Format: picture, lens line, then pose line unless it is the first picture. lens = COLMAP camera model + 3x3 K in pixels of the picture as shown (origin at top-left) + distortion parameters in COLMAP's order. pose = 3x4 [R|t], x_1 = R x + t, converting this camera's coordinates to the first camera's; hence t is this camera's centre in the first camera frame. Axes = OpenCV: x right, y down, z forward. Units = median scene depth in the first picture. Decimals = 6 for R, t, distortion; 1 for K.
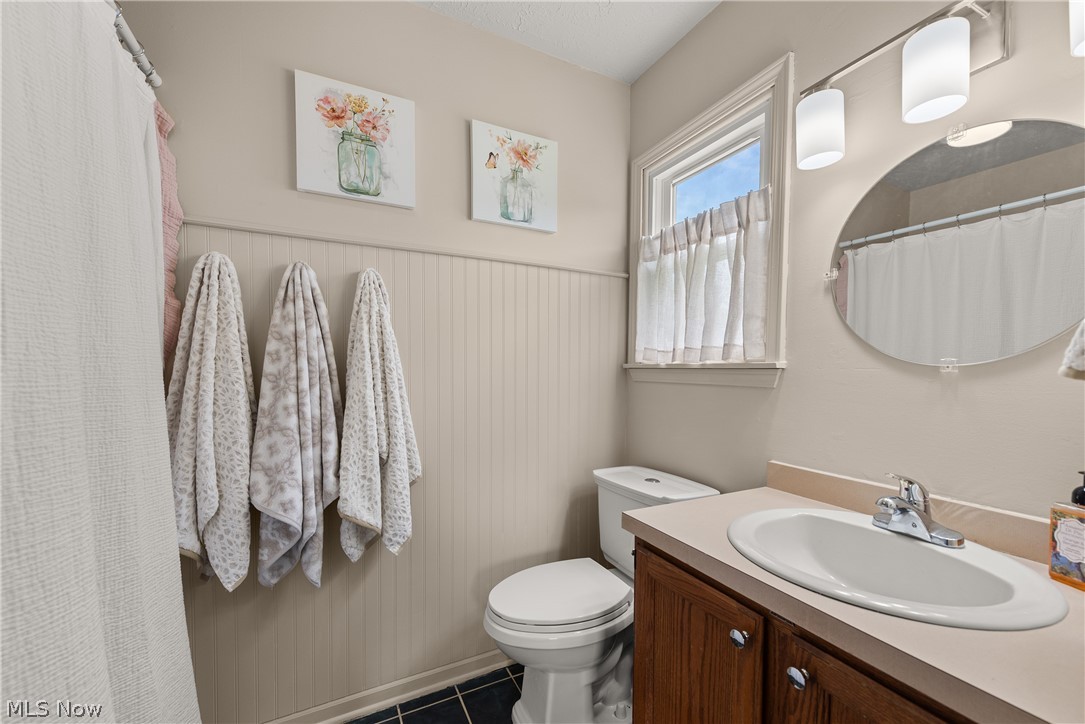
lens RADIAL K [[434.7, 0, 542.8], [0, 434.7, 383.7], [0, 0, 1]] dist [0.003719, 0.000103]
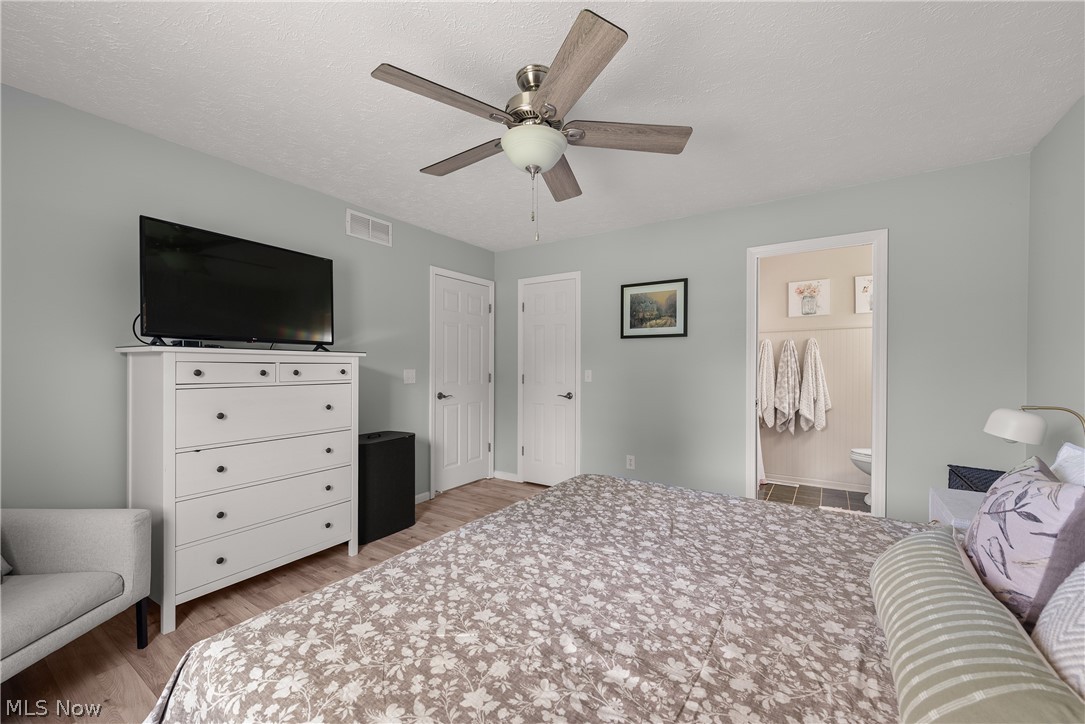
lens RADIAL K [[434.7, 0, 540.1], [0, 434.7, 365.7], [0, 0, 1]] dist [0.003719, 0.000103]
pose [[0.502447, -0.004256, -0.864598, 1.421822], [-0.028075, 0.999380, -0.021234, 0.055673], [0.864152, 0.034943, 0.502016, -2.411823]]
